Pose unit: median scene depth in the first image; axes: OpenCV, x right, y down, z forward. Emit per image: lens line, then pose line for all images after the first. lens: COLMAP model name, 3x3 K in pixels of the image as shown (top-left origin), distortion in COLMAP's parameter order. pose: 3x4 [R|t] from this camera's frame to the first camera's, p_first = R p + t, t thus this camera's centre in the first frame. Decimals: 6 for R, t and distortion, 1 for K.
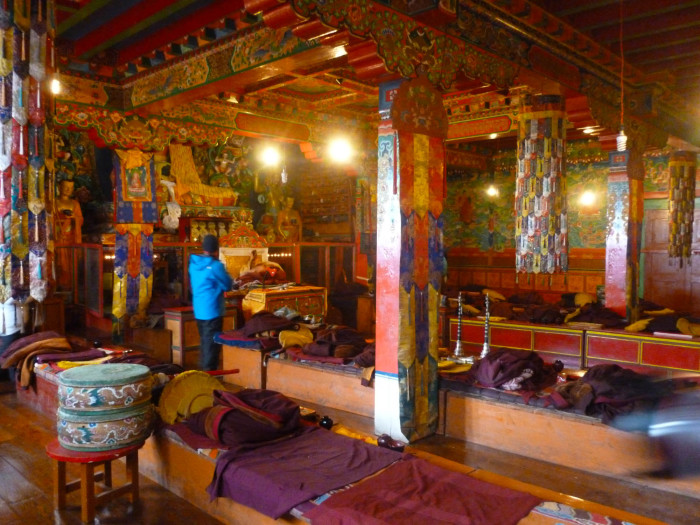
lens RADIAL K [[600.0, 0, 350.8], [0, 600.0, 263.3], [0, 0, 1]] dist [-0.037519, -0.009291]
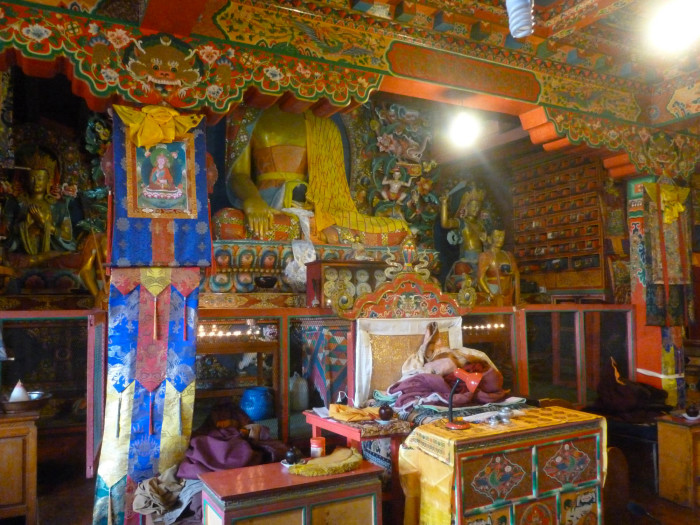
lens RADIAL K [[600.0, 0, 347.1], [0, 600.0, 262.7], [0, 0, 1]] dist [-0.037519, -0.009291]
pose [[0.944961, -0.031743, -0.325639, -0.070883], [-0.001101, 0.994968, -0.100184, -0.022442], [0.327180, 0.095029, 0.940172, 0.545588]]
